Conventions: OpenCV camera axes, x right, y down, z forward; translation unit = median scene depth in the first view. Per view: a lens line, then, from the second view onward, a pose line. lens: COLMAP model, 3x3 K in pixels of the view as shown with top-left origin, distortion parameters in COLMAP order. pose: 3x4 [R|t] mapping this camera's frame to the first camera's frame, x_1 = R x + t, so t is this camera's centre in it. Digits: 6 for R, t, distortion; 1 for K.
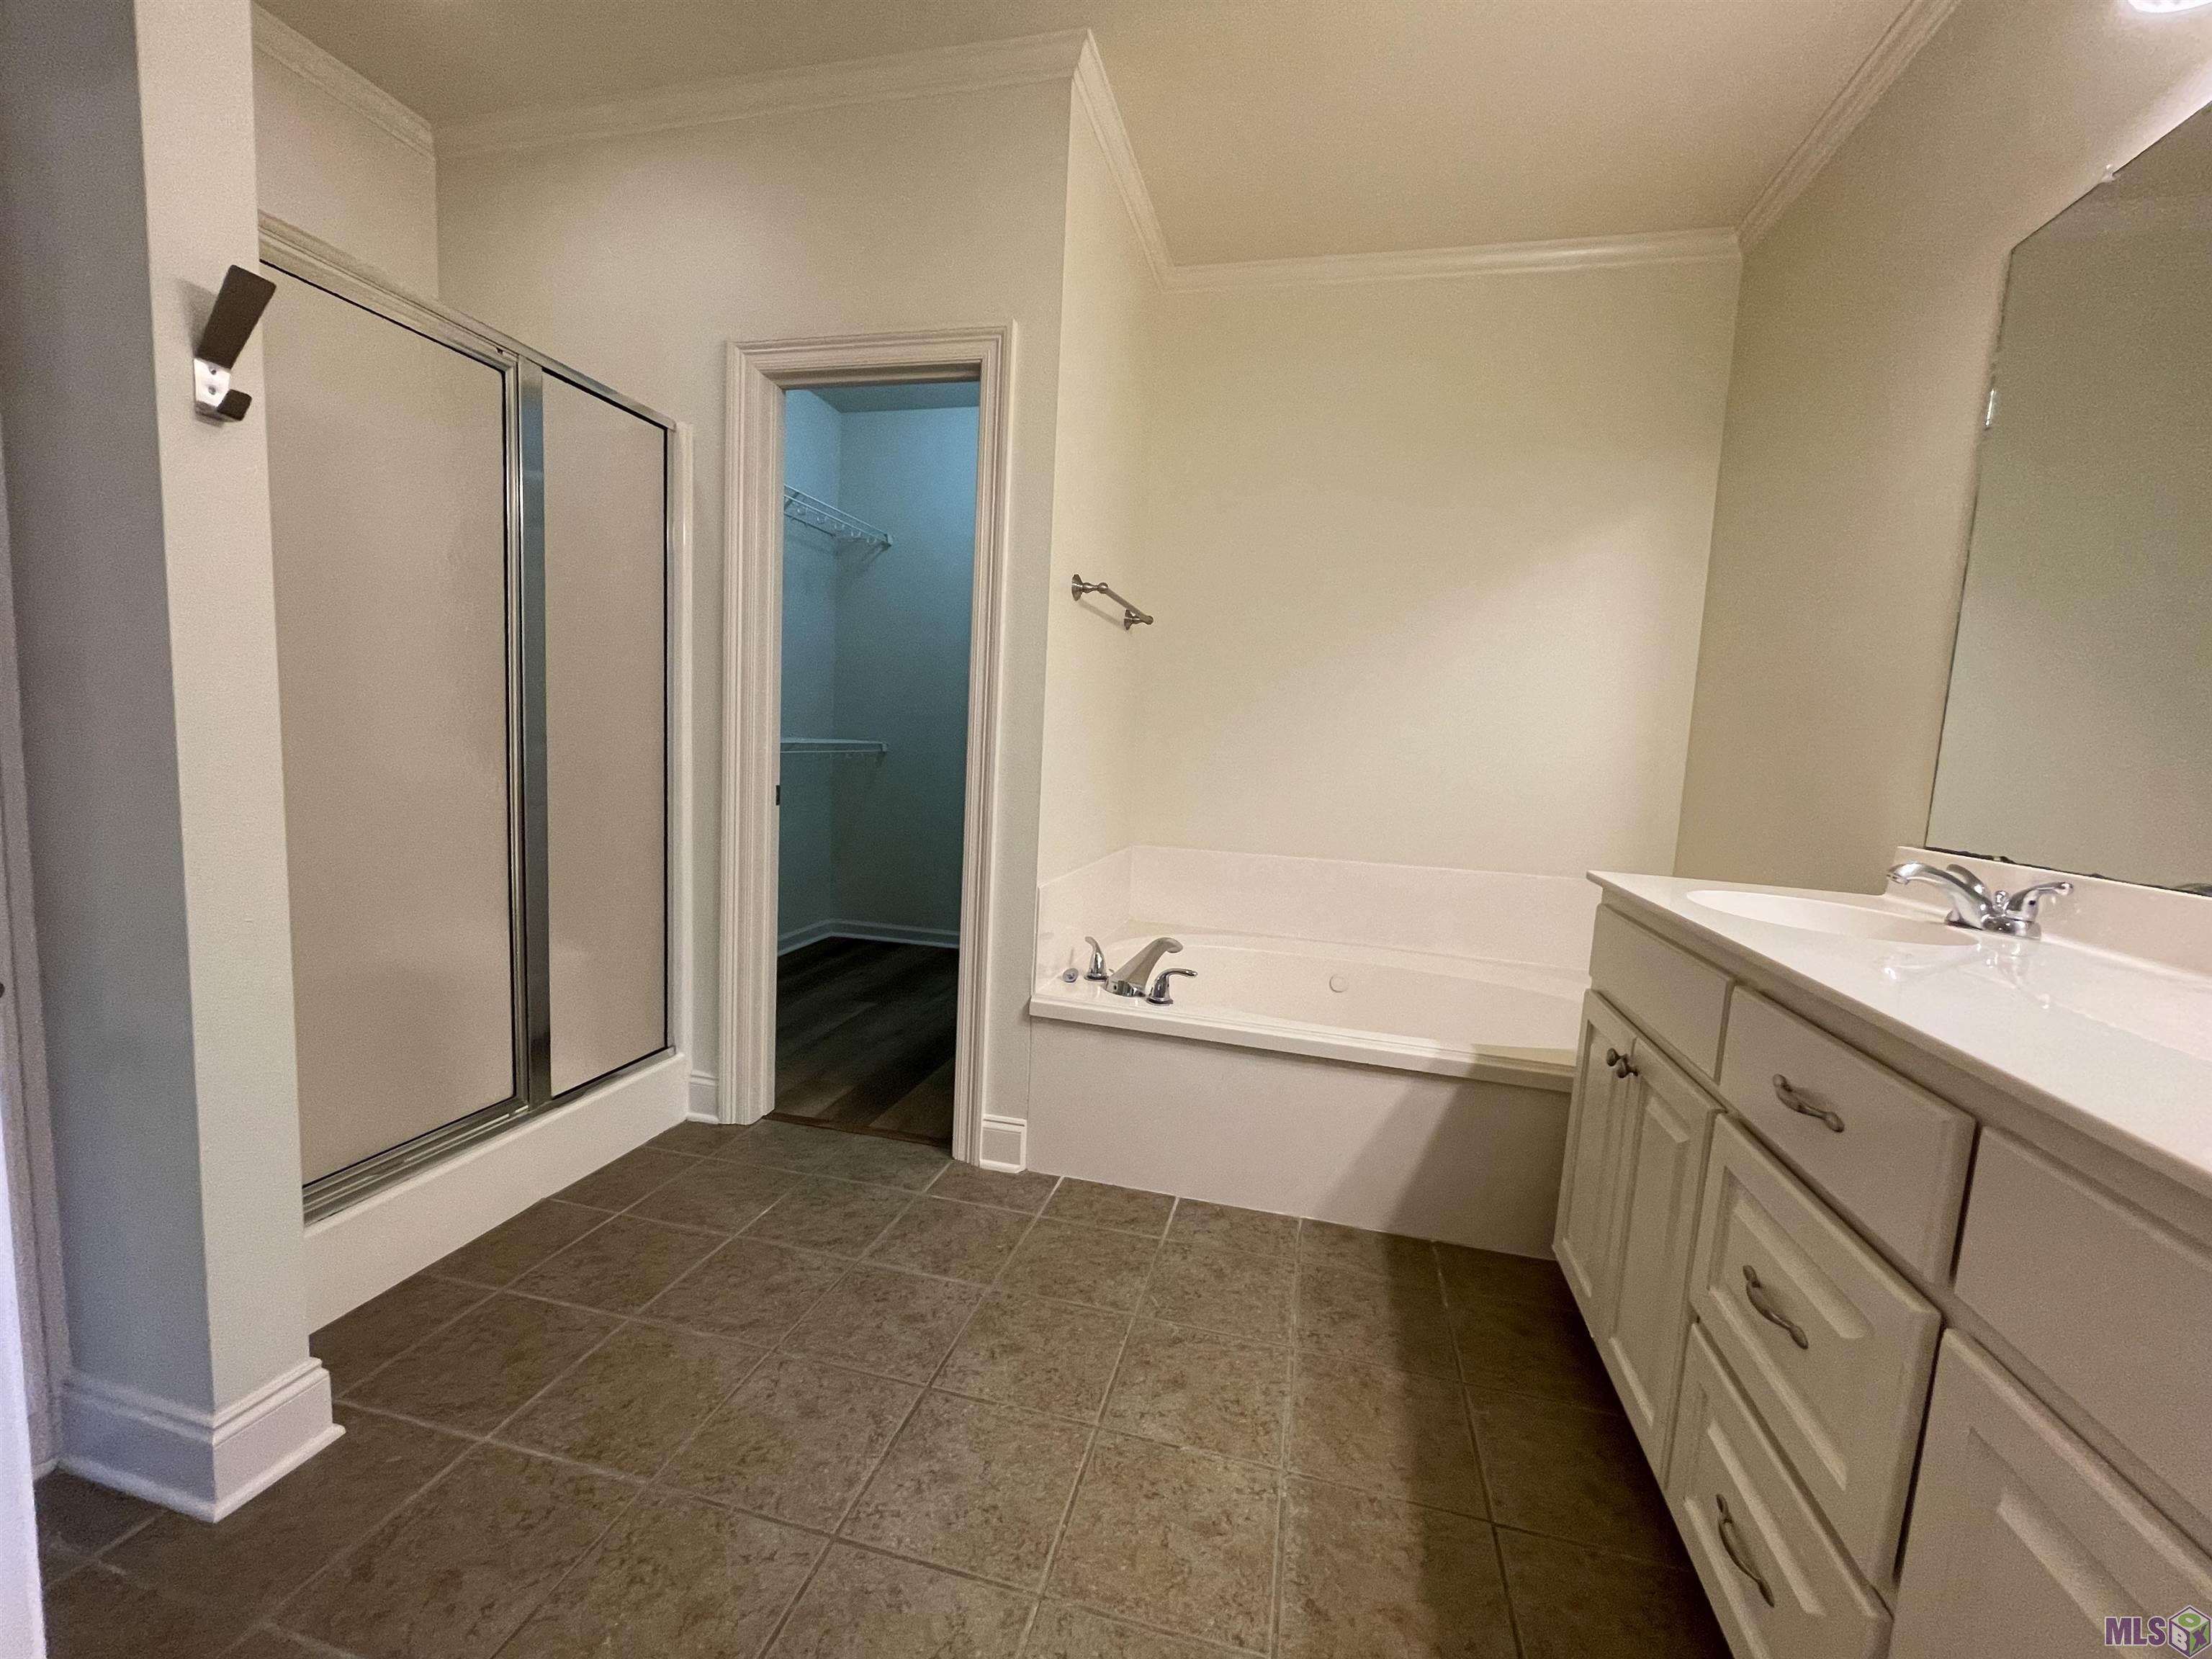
lens RADIAL K [[889.3, 0, 1107.0], [0, 889.3, 832.8], [0, 0, 1]] dist [-0.005565, 0.000889]
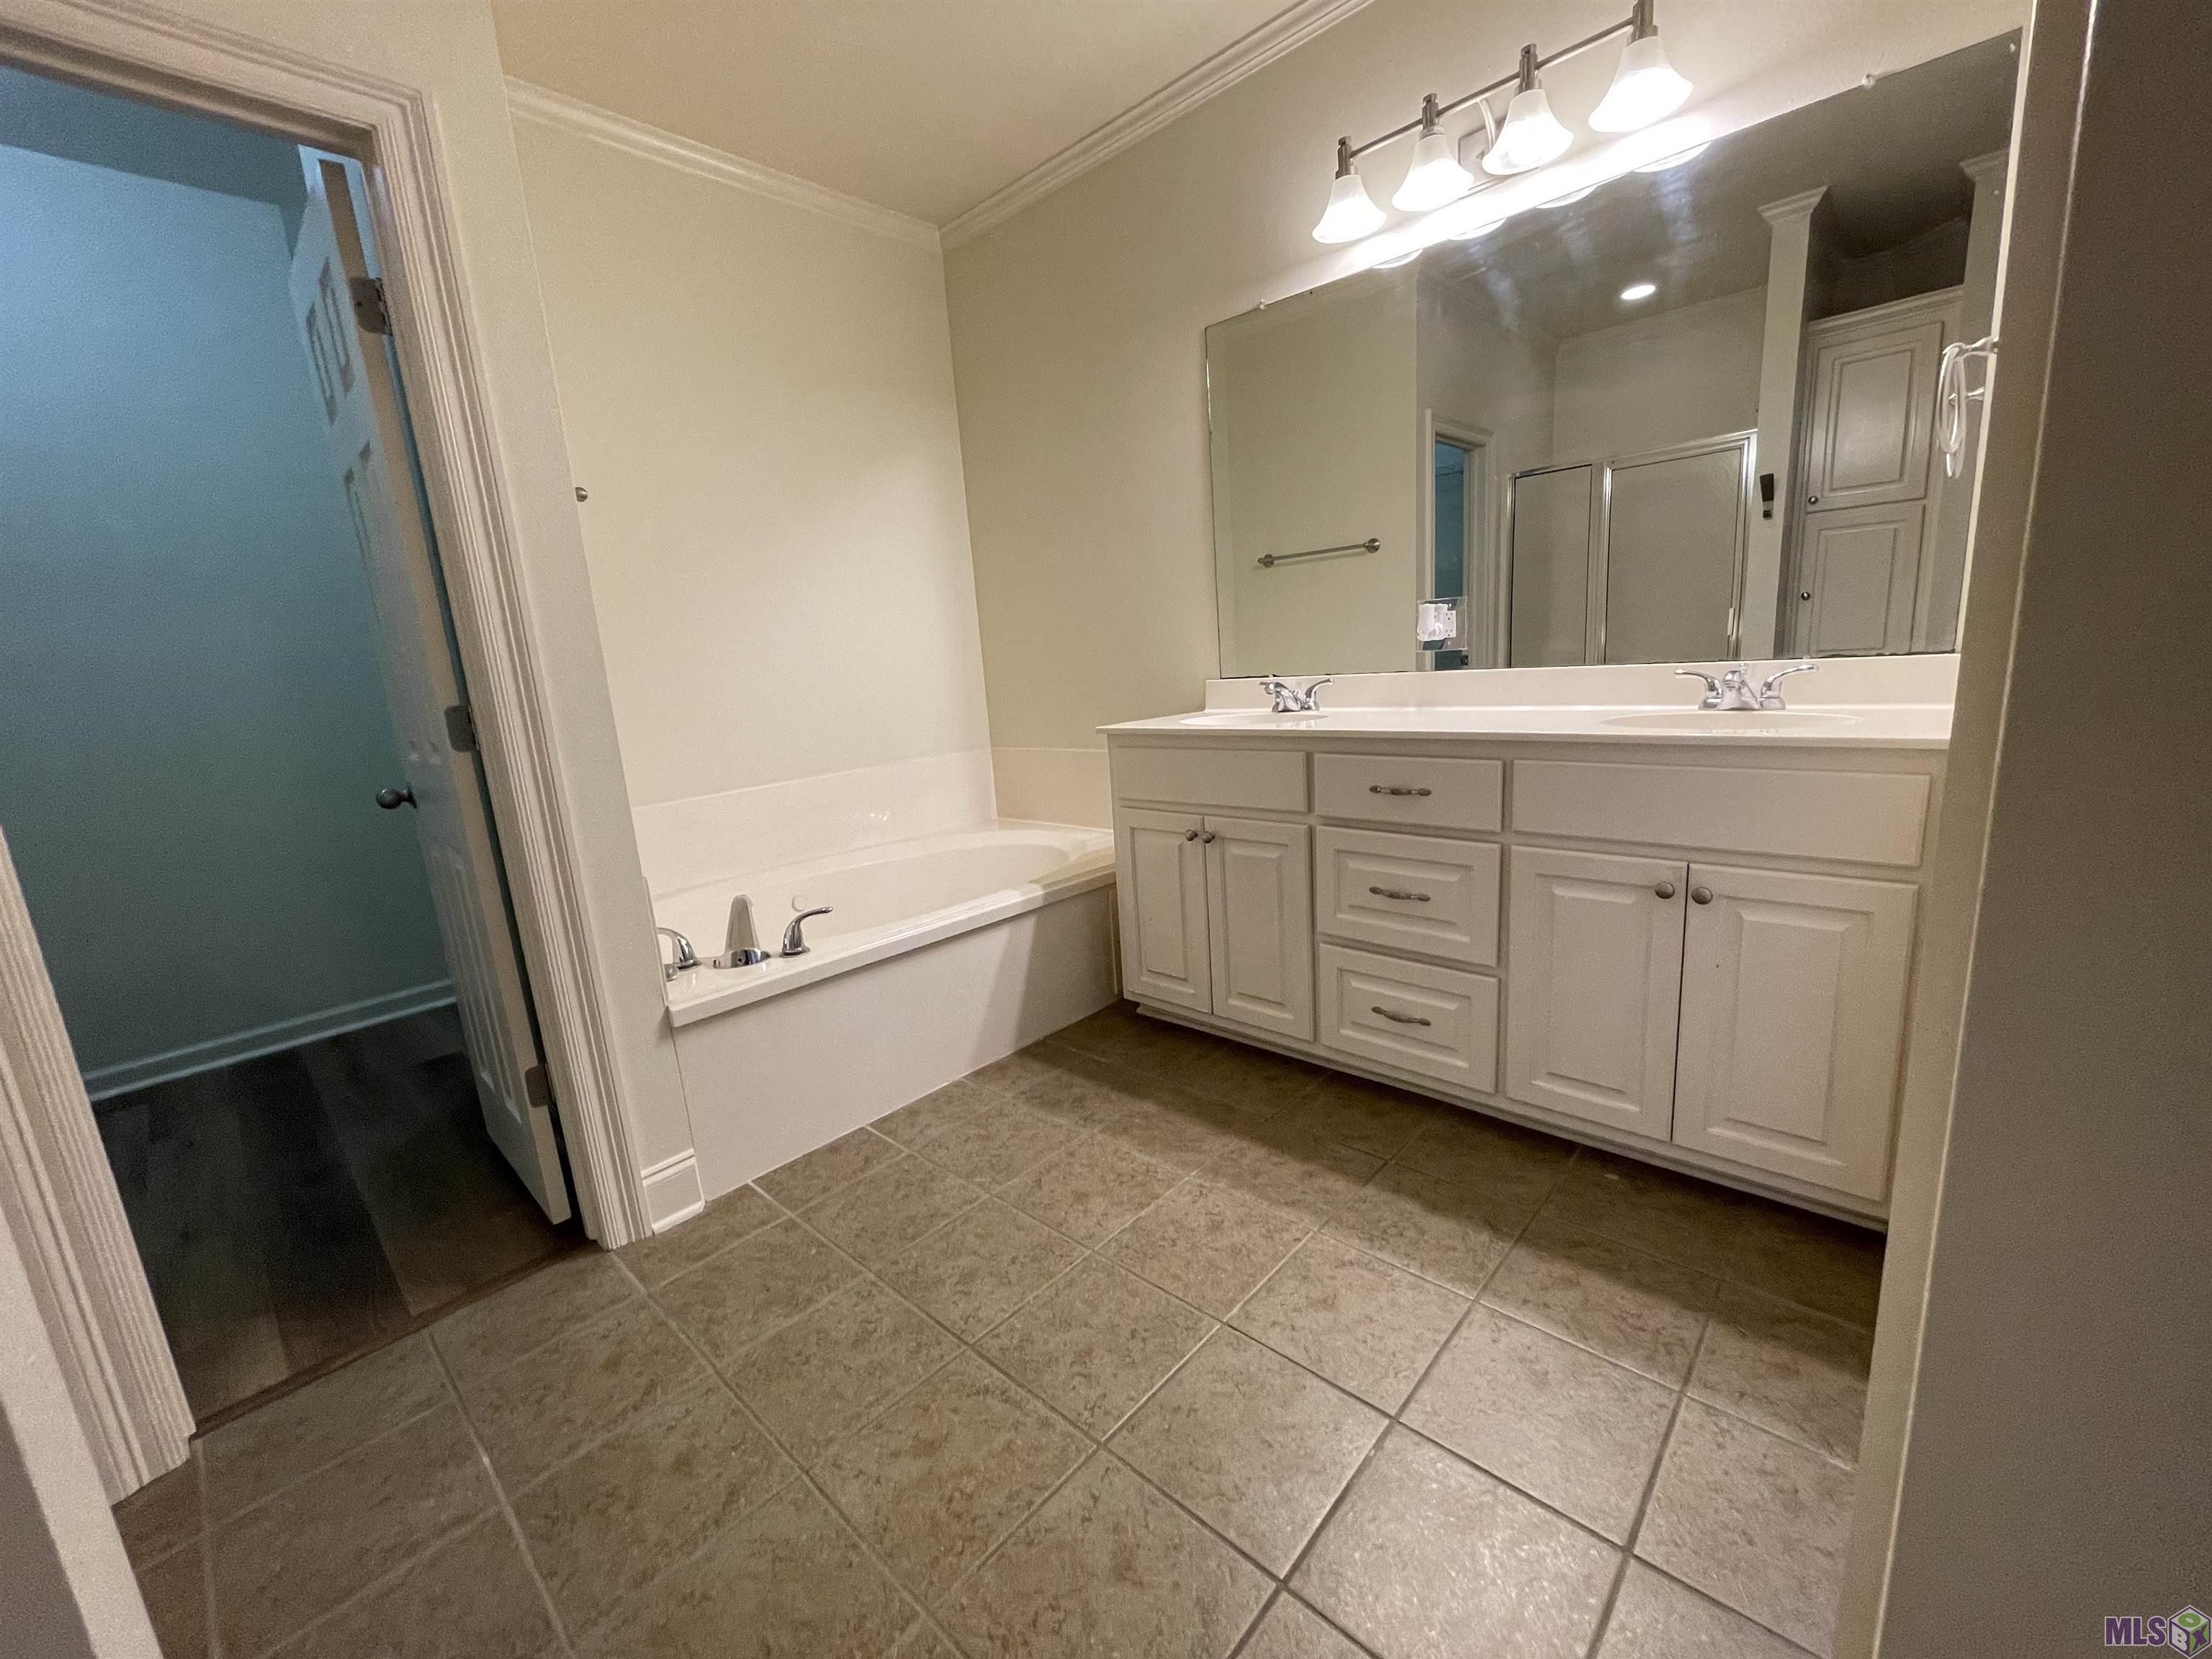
lens RADIAL K [[889.3, 0, 1096.9], [0, 889.3, 827.4], [0, 0, 1]] dist [-0.005565, 0.000889]
pose [[0.494032, -0.261487, 0.829191, -0.591871], [0.190433, 0.963089, 0.190252, -0.064626], [-0.848332, 0.063915, 0.525592, 0.243975]]
